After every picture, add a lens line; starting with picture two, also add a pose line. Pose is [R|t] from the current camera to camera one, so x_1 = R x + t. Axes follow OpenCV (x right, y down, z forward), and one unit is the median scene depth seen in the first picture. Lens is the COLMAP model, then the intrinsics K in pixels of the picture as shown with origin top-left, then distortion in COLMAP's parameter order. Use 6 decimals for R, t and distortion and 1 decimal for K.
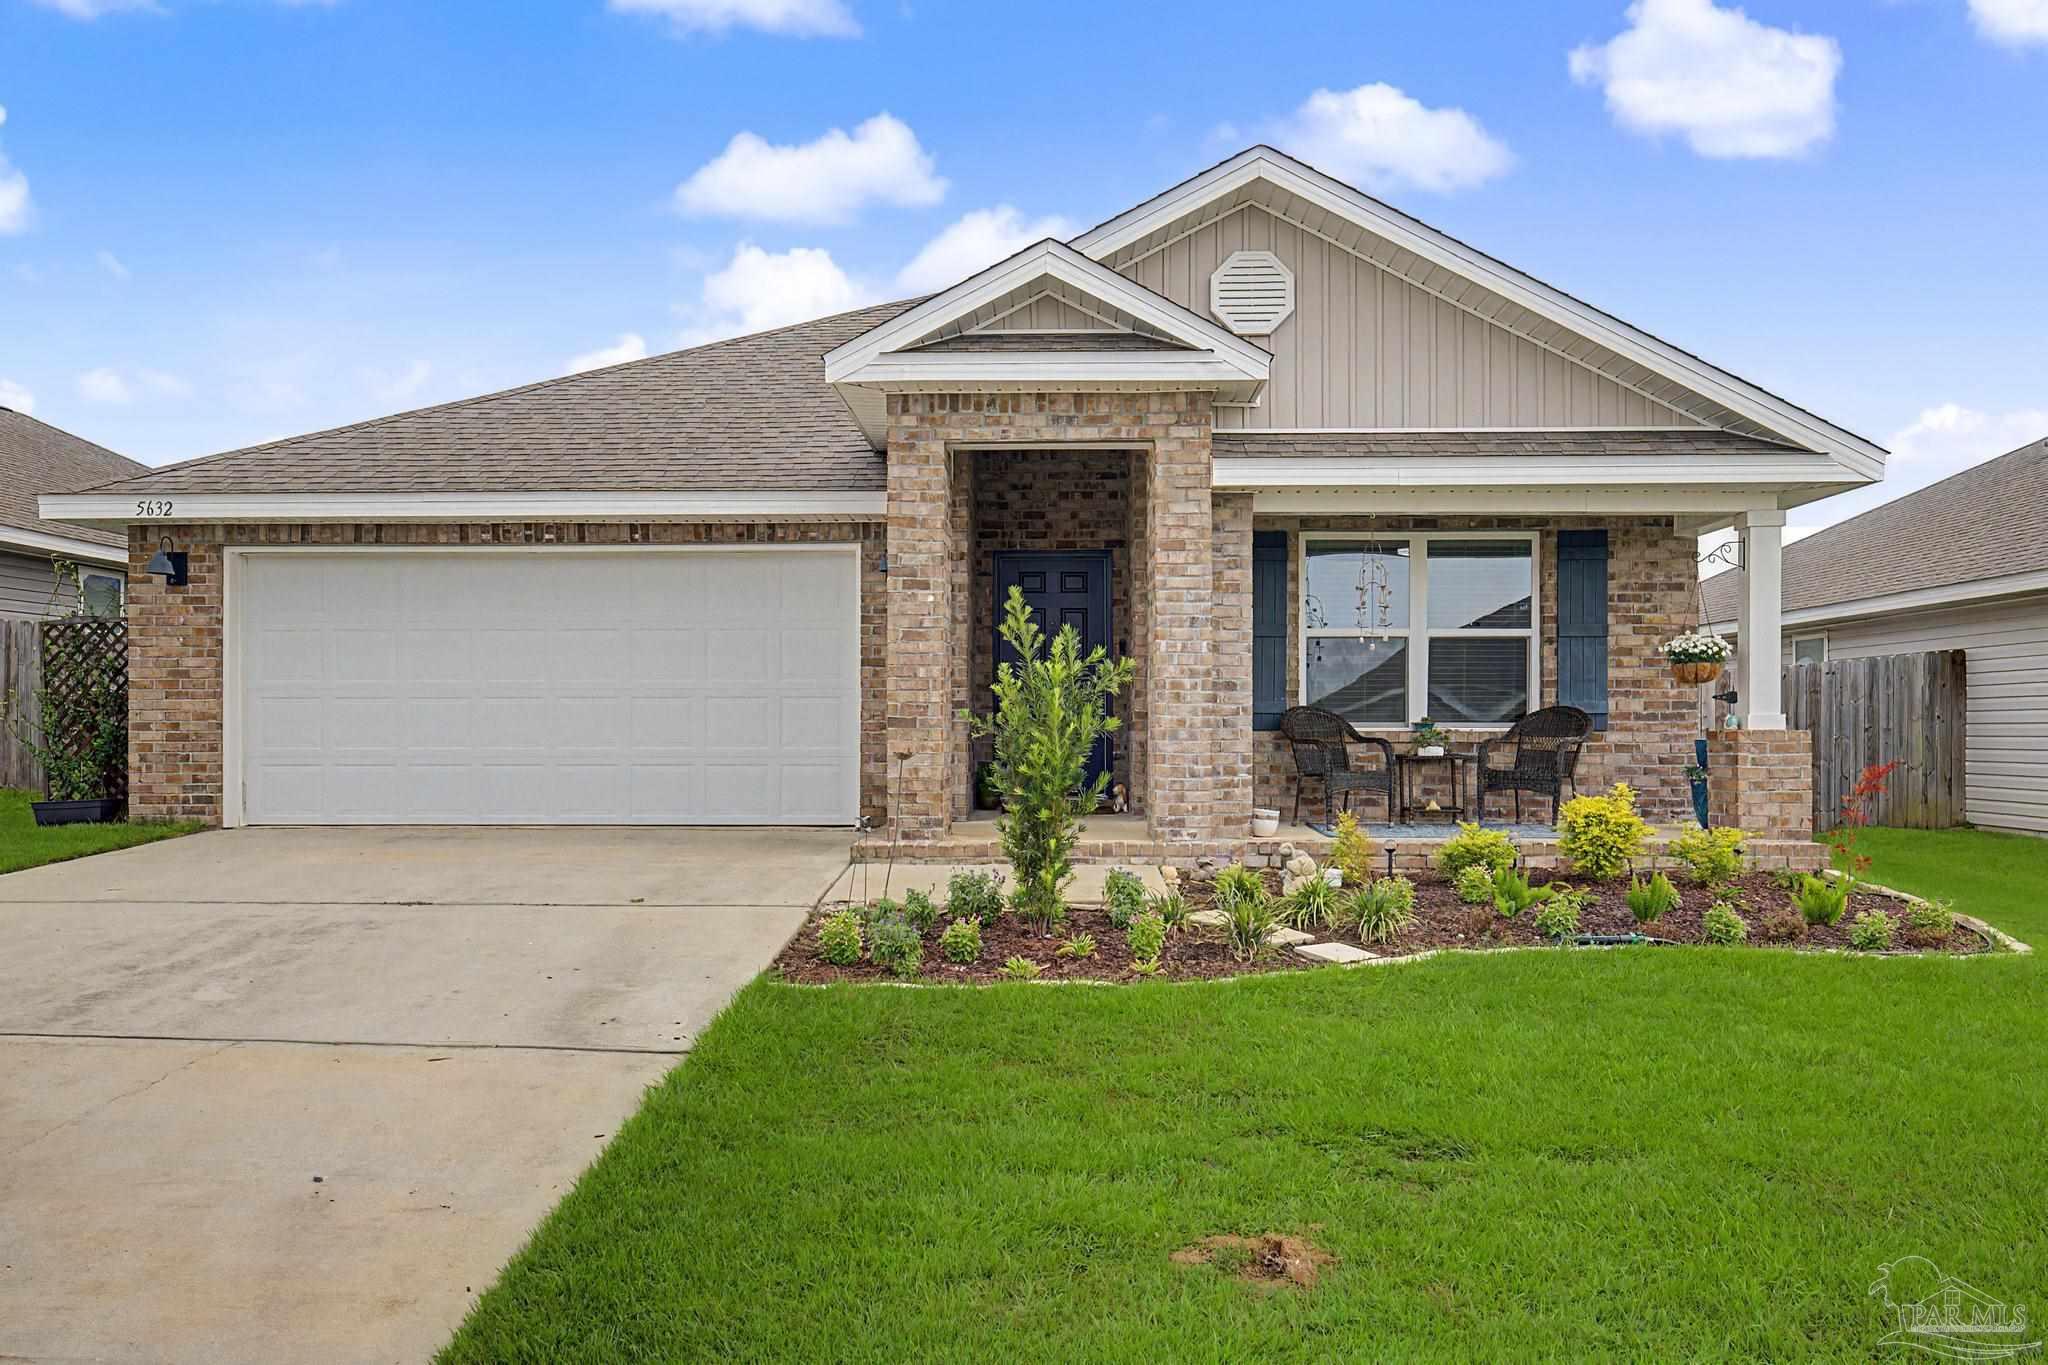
lens RADIAL K [[1596.0, 0, 1025.9], [0, 1596.0, 690.8], [0, 0, 1]] dist [-0.009639, -0.000144]
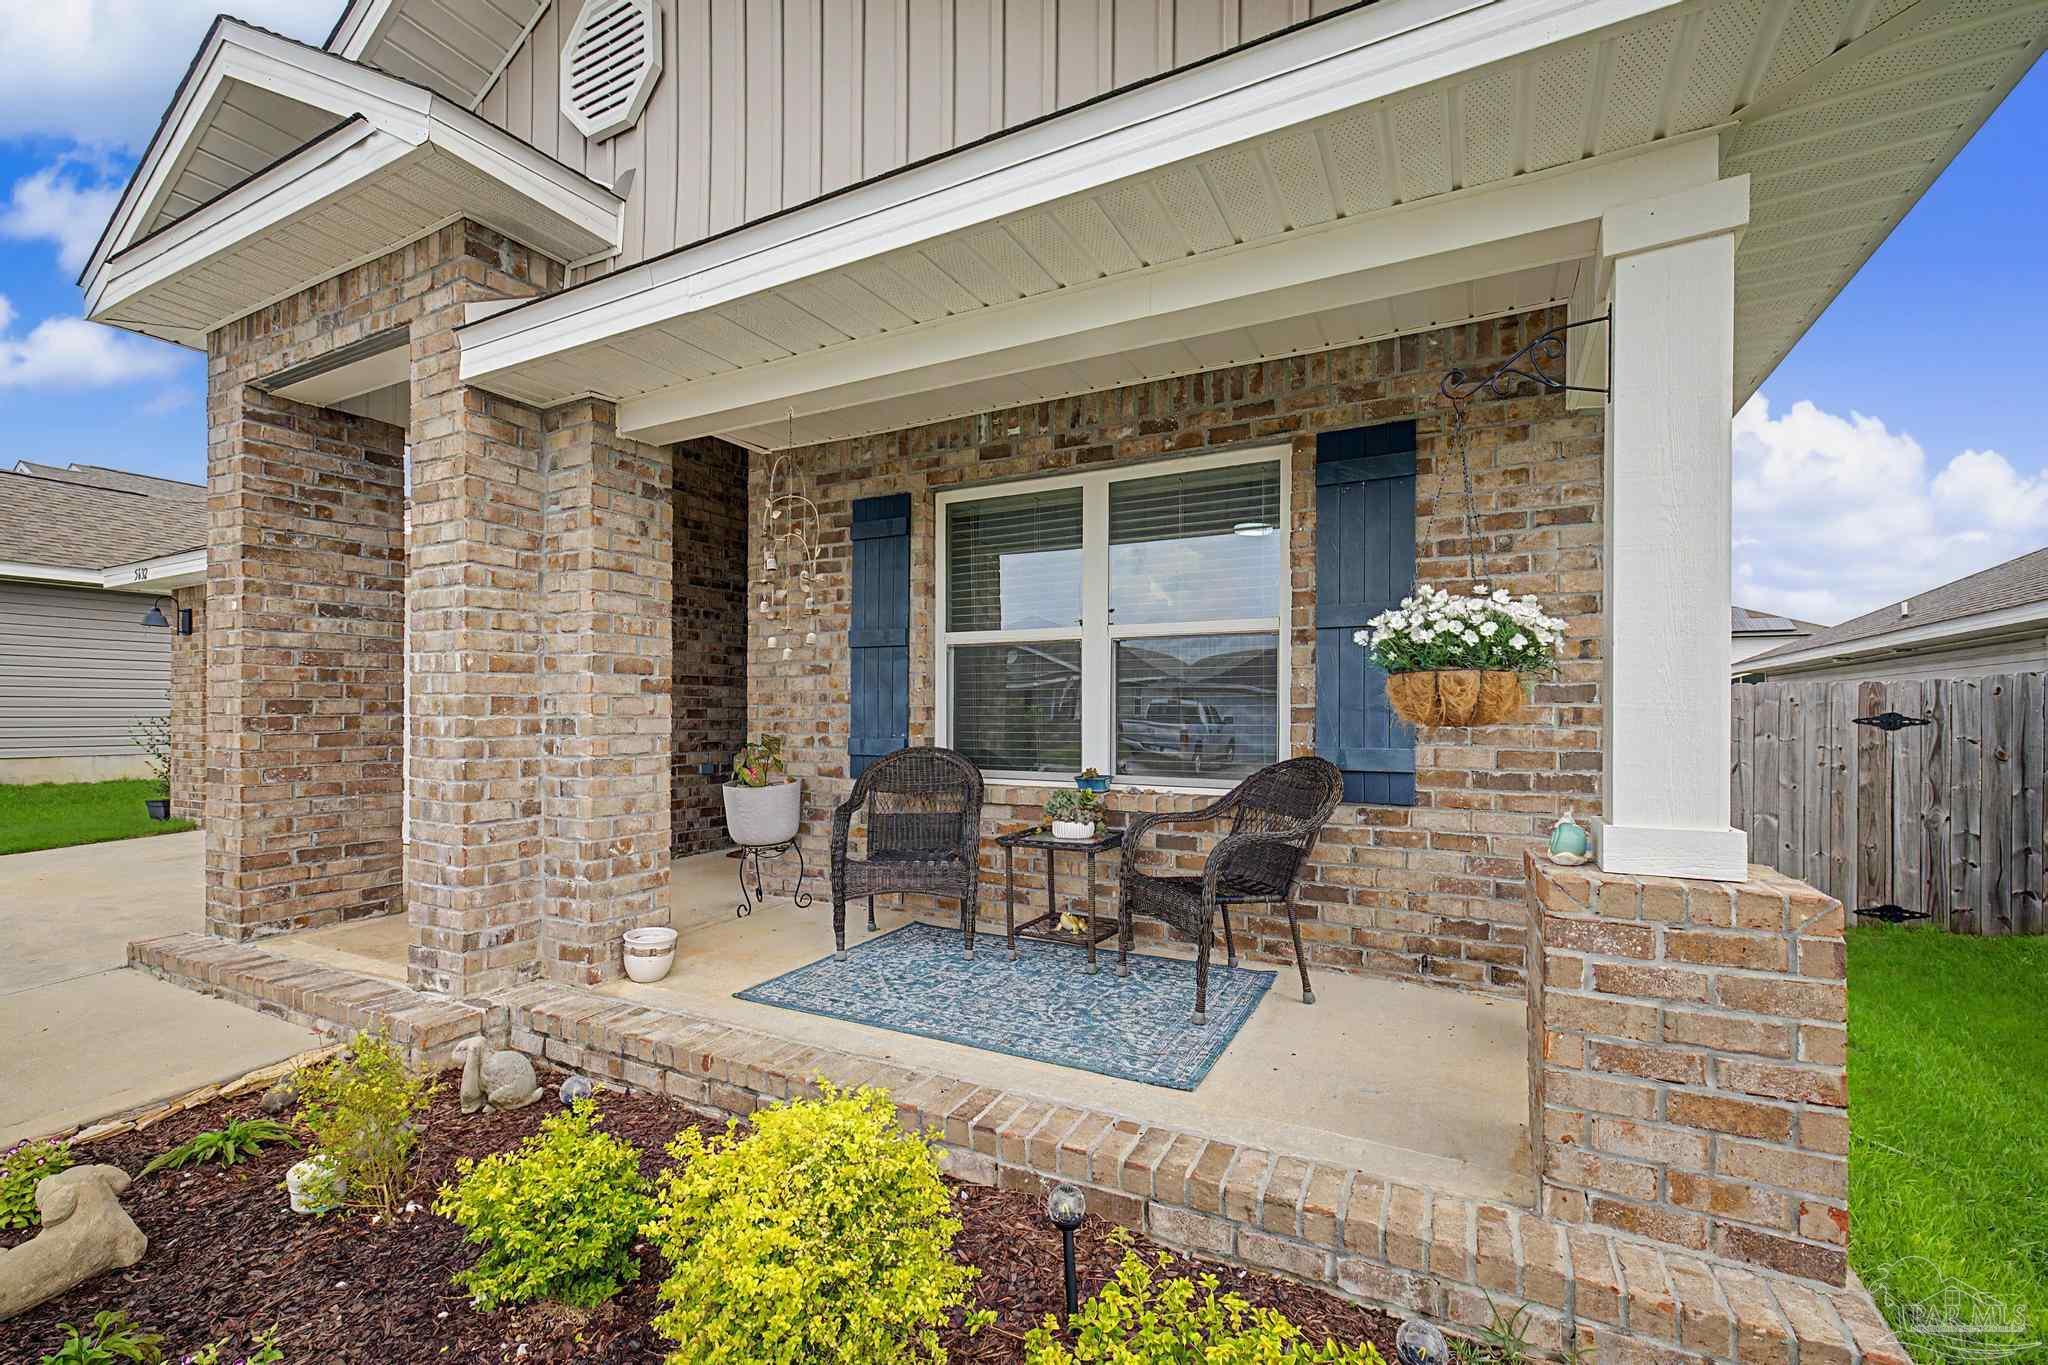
lens RADIAL K [[865.2, 0, 1016.3], [0, 865.2, 704.2], [0, 0, 1]] dist [0.004451, -0.000369]
pose [[0.900067, -0.004482, -0.435729, 0.370875], [0.007625, 0.999956, 0.005465, -0.010614], [0.435685, -0.008242, 0.900062, 0.689763]]
